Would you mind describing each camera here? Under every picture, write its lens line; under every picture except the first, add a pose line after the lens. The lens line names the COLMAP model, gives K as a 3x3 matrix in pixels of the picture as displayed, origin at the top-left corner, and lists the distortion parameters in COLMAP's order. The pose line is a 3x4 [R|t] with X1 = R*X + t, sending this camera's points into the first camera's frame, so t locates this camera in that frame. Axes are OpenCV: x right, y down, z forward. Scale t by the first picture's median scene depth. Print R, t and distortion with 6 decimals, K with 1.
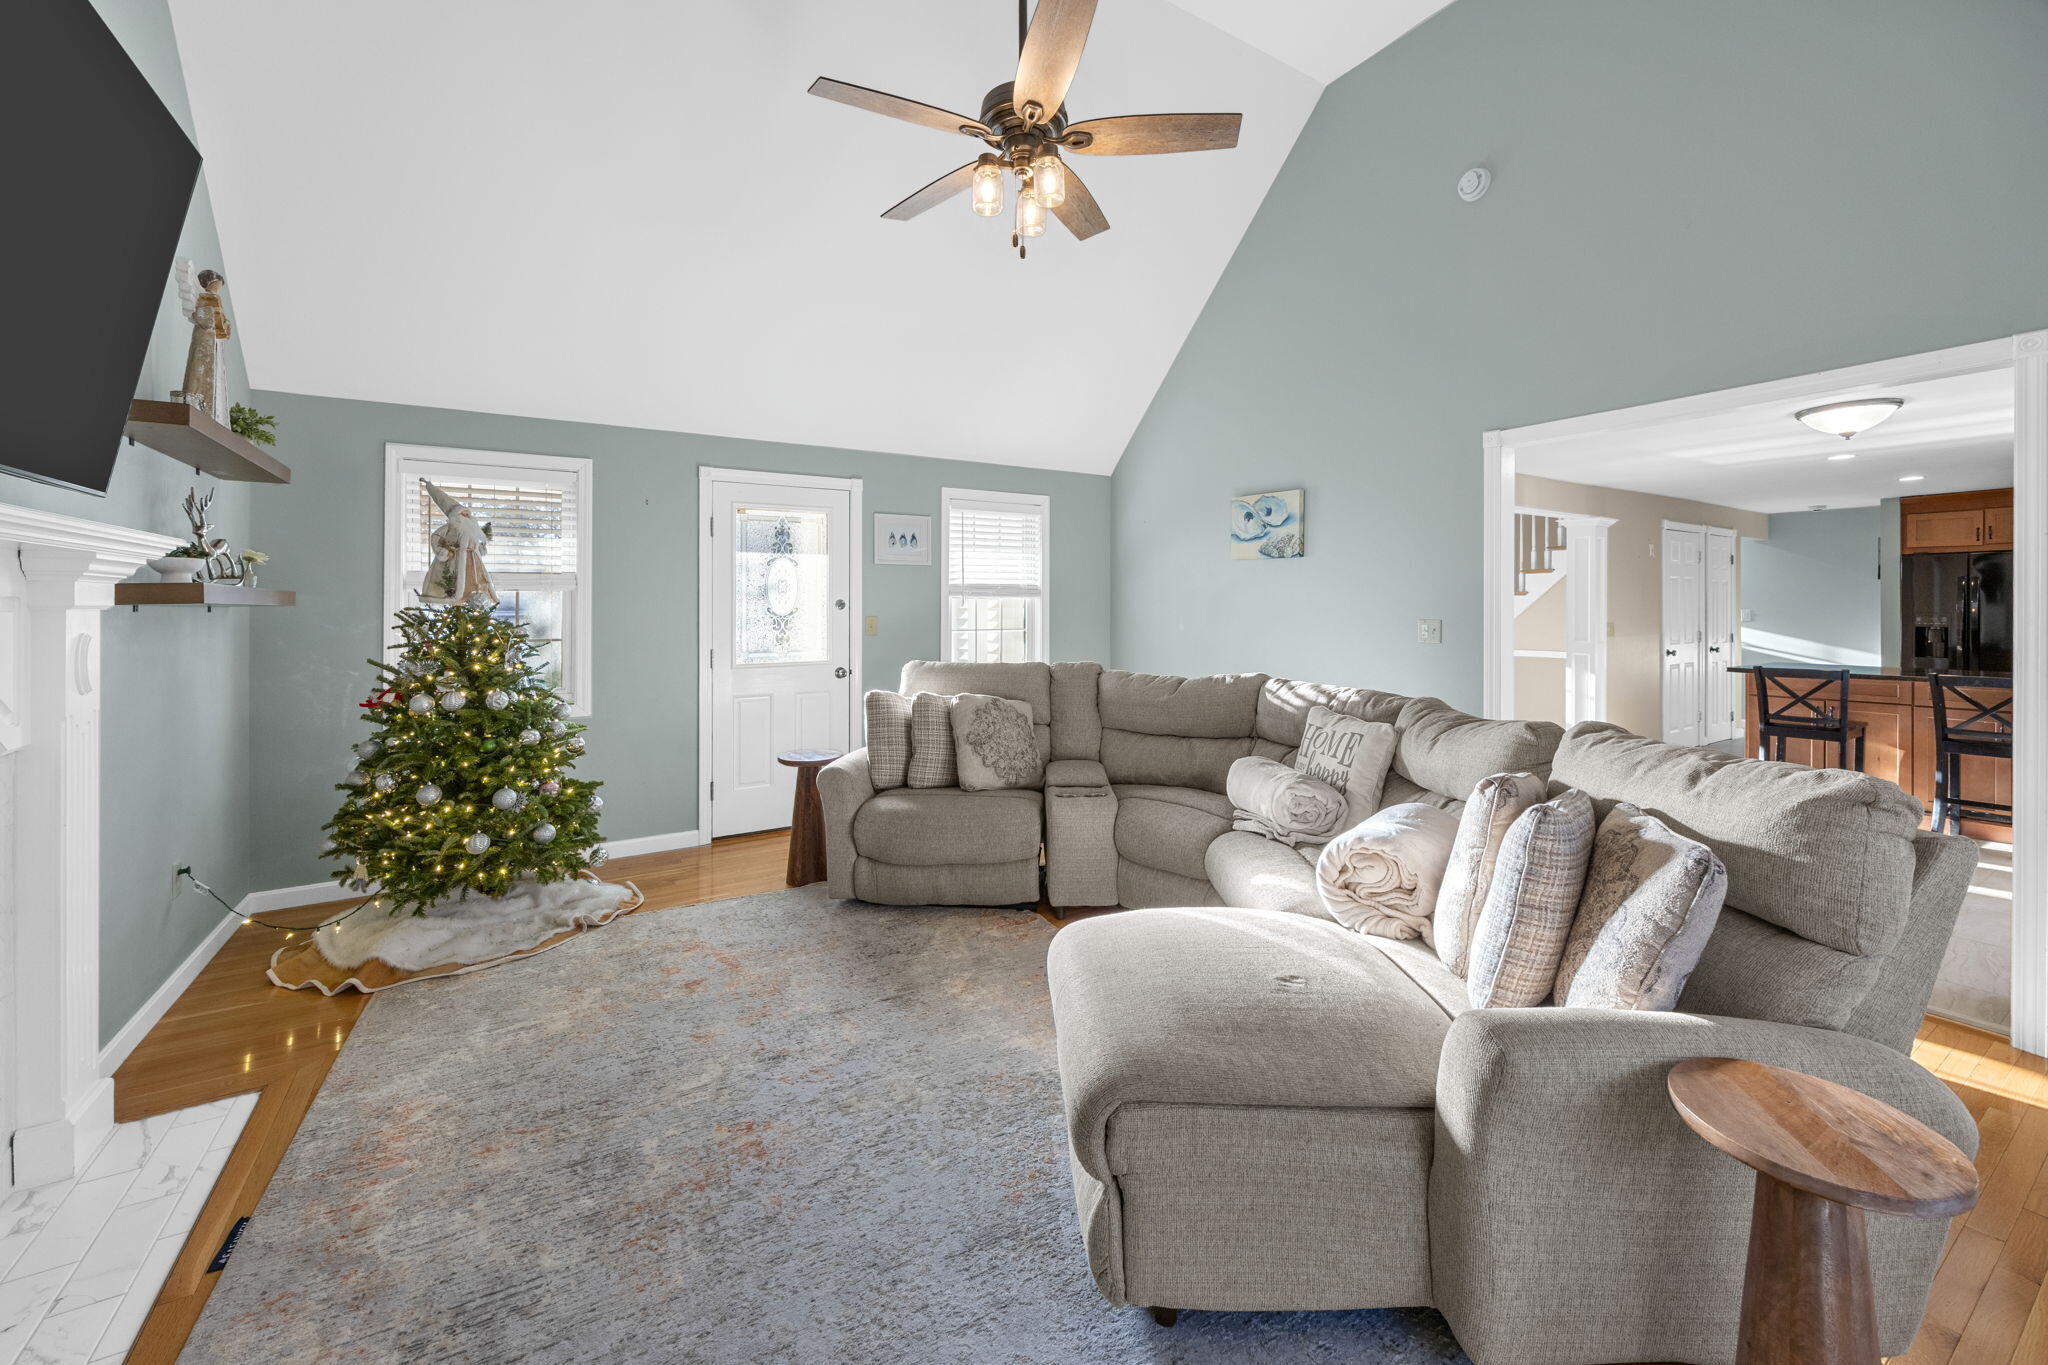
lens RADIAL K [[808.1, 0, 1019.2], [0, 808.1, 609.7], [0, 0, 1]] dist [-0.000980, -0.000104]
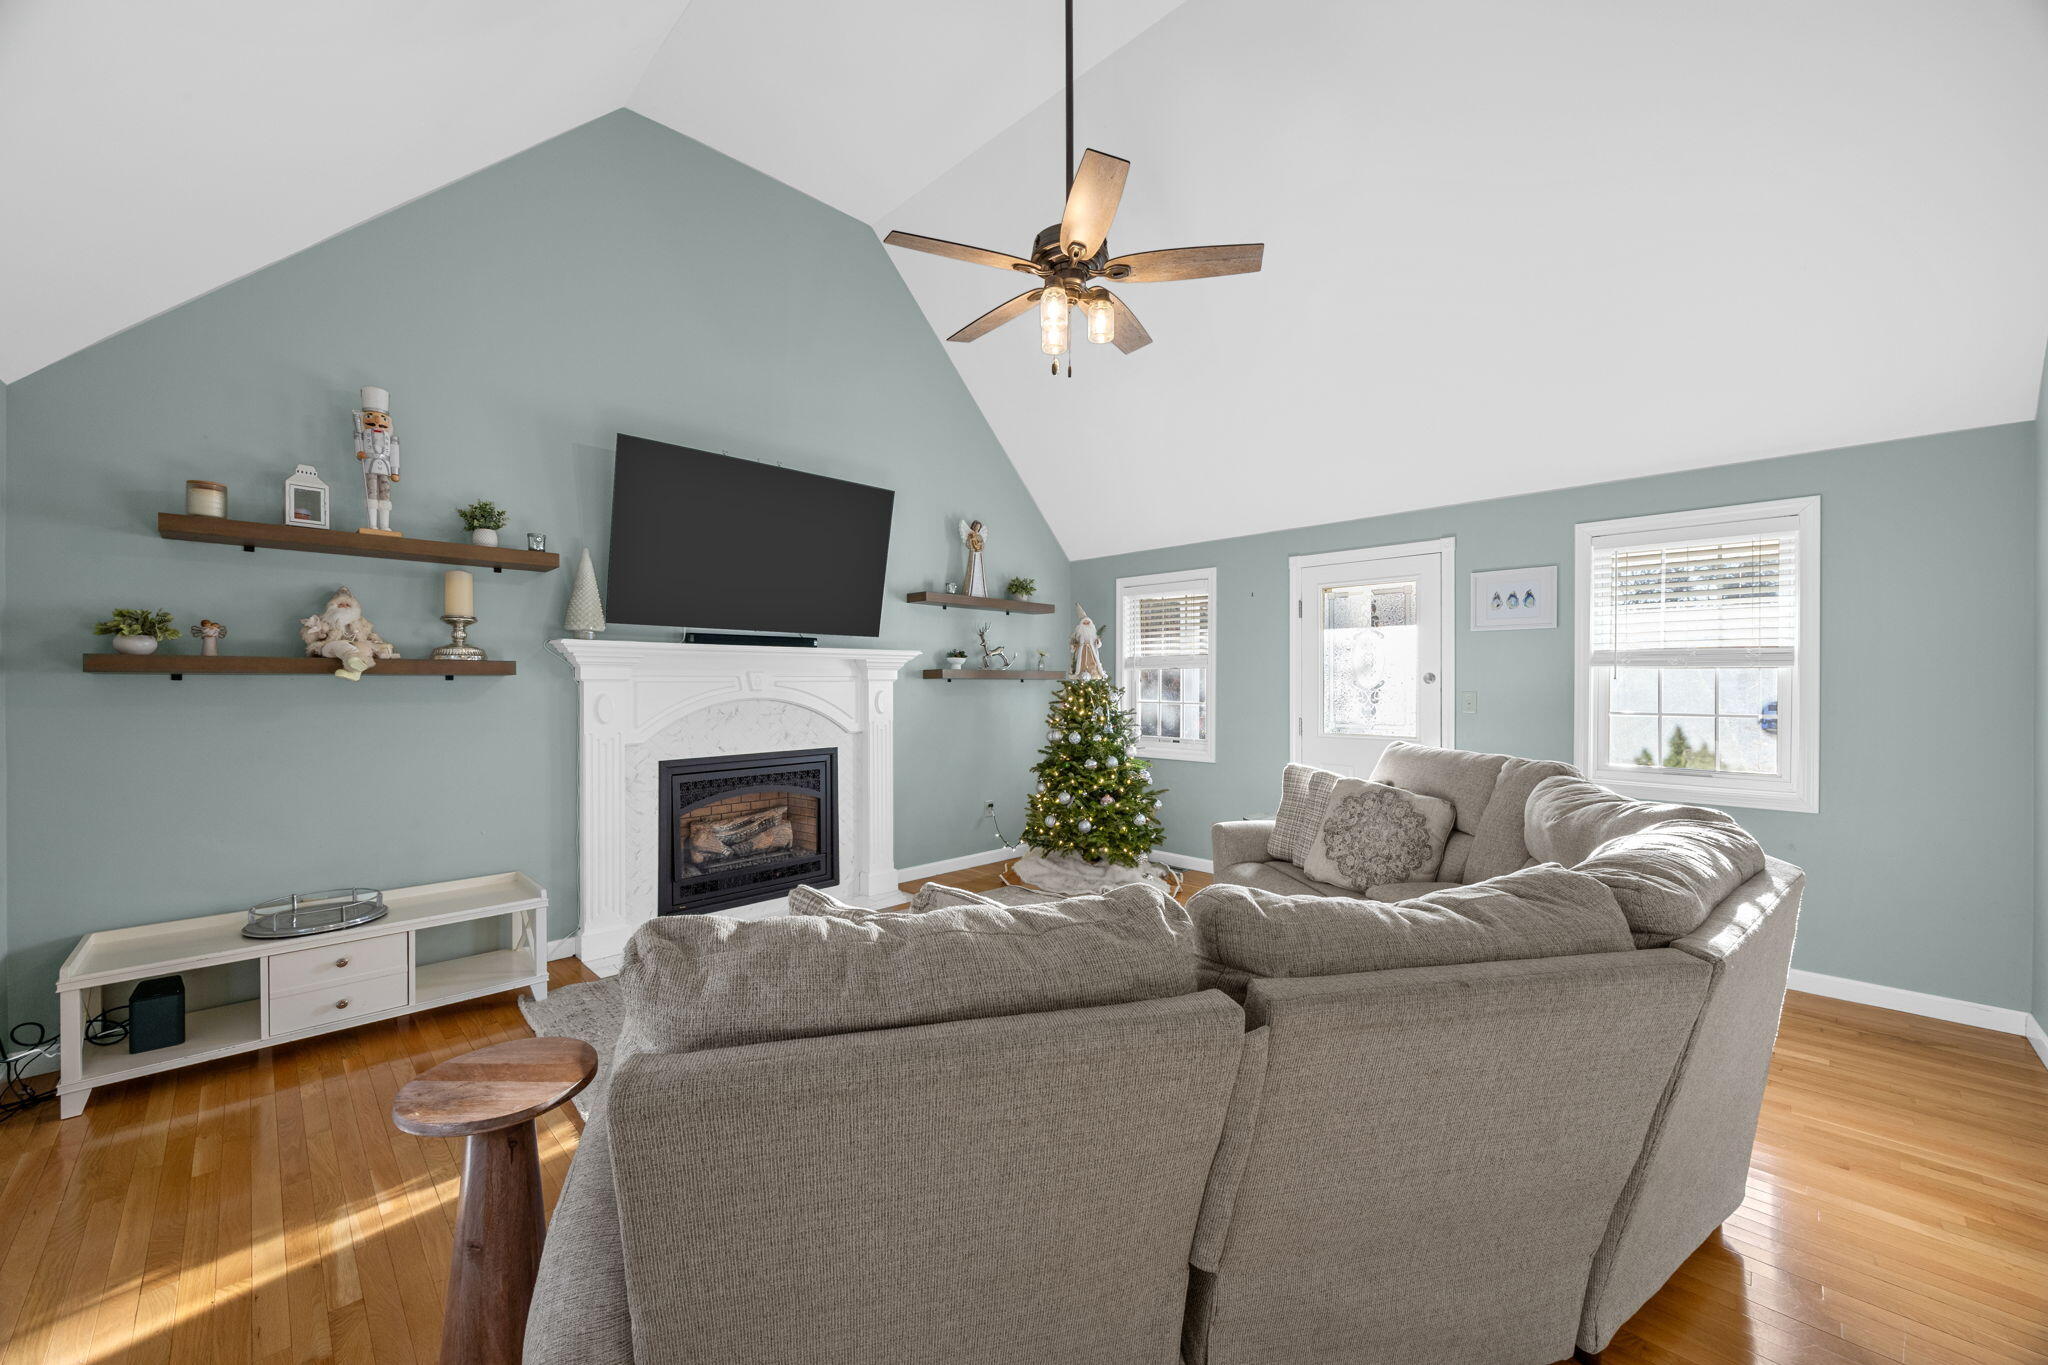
lens RADIAL K [[784.9, 0, 1022.5], [0, 784.9, 677.5], [0, 0, 1]] dist [-0.002288, -0.000108]
pose [[0.225457, 0.001918, -0.974251, 0.578332], [-0.003501, 0.999993, 0.001159, -0.006798], [0.974247, 0.003150, 0.225462, 0.367635]]
